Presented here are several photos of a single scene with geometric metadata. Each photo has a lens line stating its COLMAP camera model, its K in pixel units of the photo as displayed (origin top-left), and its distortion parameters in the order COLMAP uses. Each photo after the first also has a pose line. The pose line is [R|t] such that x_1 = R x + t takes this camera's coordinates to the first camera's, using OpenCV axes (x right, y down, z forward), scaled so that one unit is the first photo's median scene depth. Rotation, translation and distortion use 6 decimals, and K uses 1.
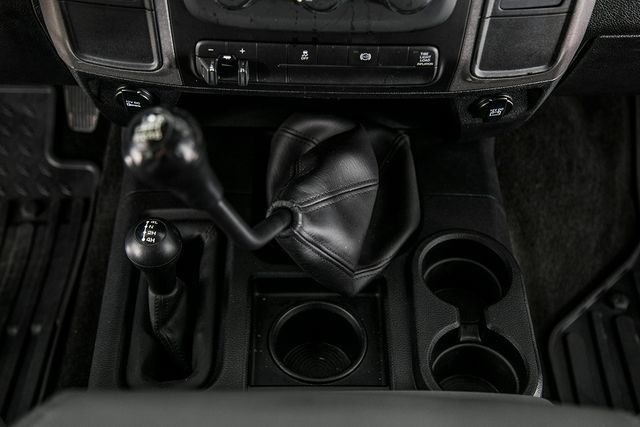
lens RADIAL K [[901.3, 0, 322.0], [0, 901.3, 216.3], [0, 0, 1]] dist [0.102337, 0.000000]
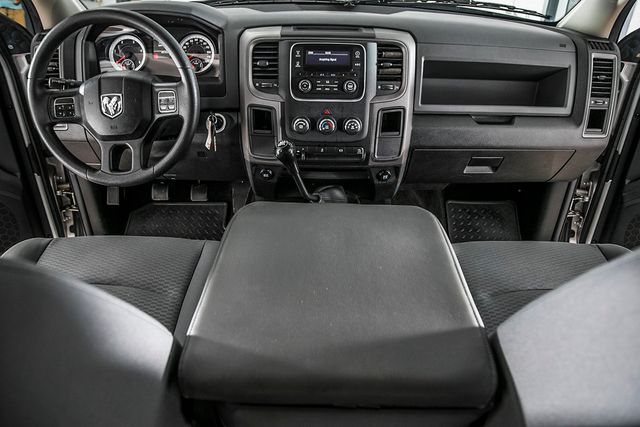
lens RADIAL K [[474.6, 0, 320.5], [0, 474.6, 211.7], [0, 0, 1]] dist [-0.118786, 0.033506]
pose [[0.999790, -0.015498, -0.013433, -0.005825], [0.010933, 0.956878, -0.290283, 0.514473], [0.017352, 0.290075, 0.956847, -0.550982]]
